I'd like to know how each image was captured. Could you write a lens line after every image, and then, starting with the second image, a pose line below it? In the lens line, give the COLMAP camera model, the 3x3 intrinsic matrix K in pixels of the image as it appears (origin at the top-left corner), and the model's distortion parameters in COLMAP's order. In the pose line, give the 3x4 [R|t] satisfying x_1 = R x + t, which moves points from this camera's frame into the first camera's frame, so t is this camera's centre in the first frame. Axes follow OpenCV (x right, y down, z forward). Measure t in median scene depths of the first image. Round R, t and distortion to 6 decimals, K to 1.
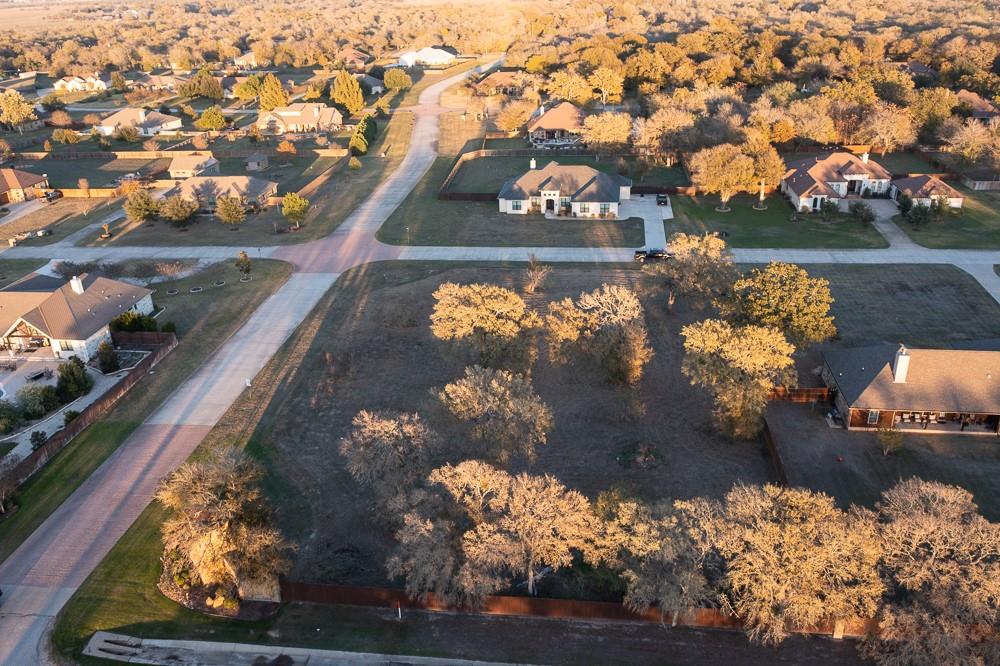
lens RADIAL K [[795.3, 0, 500.0], [0, 795.3, 333.0], [0, 0, 1]] dist [-0.004668, 0.003869]
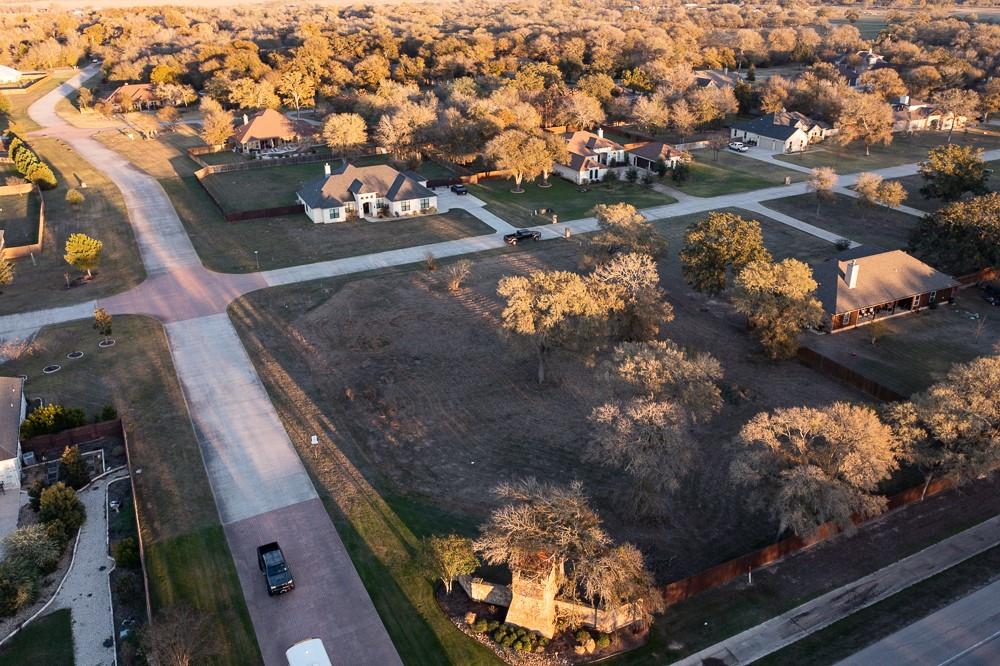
lens RADIAL K [[795.3, 0, 500.0], [0, 795.3, 333.0], [0, 0, 1]] dist [-0.004668, 0.003869]
pose [[0.834802, -0.210192, 0.508847, -0.328502], [0.216632, 0.975103, 0.047389, -0.025702], [-0.506139, 0.070672, 0.859551, 0.108096]]
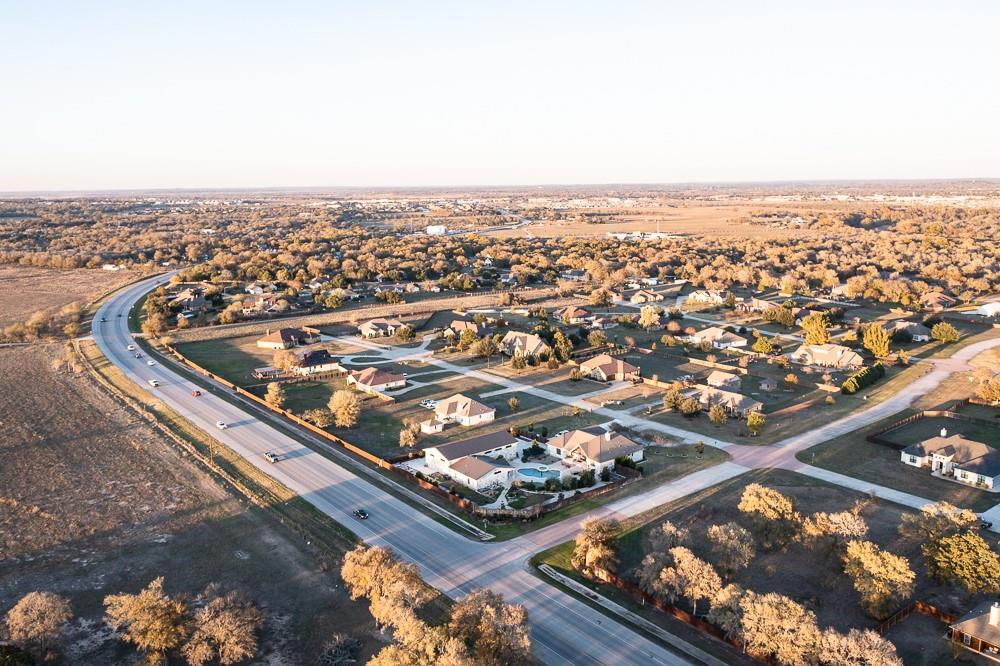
lens RADIAL K [[795.3, 0, 500.0], [0, 795.3, 333.0], [0, 0, 1]] dist [-0.004668, 0.003869]
pose [[0.708131, 0.154458, -0.688980, 0.424851], [-0.305220, 0.946864, -0.101432, -0.013993], [0.636704, 0.282118, 0.717647, -0.471523]]
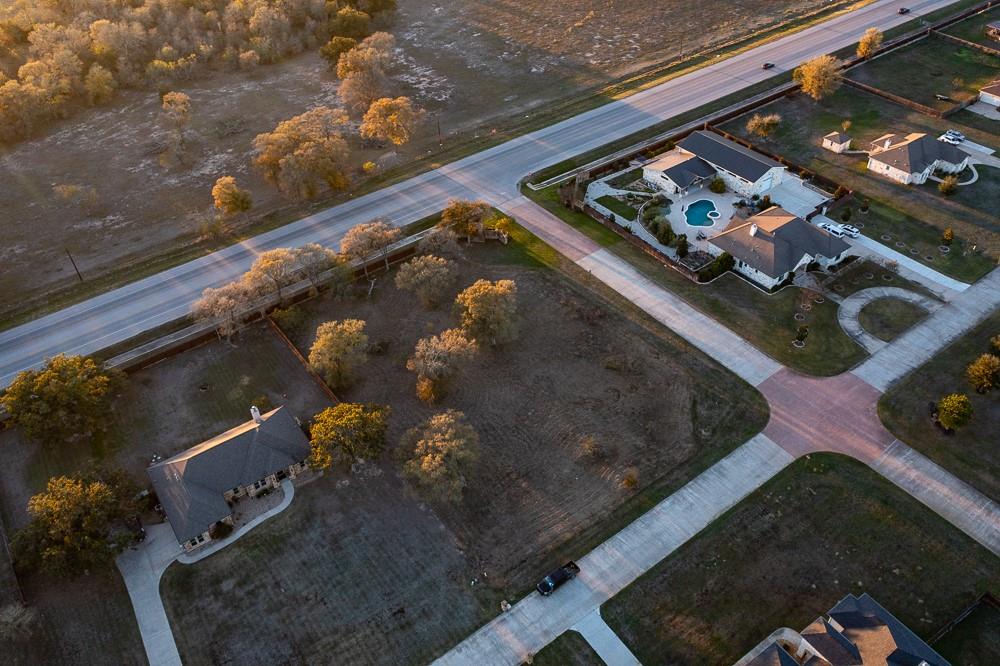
lens RADIAL K [[795.3, 0, 500.0], [0, 795.3, 333.0], [0, 0, 1]] dist [-0.004668, 0.003869]
pose [[-0.732521, 0.484848, -0.477844, 0.434226], [-0.227611, 0.487102, 0.843163, -0.773990], [0.641565, 0.726398, -0.246456, 0.831483]]
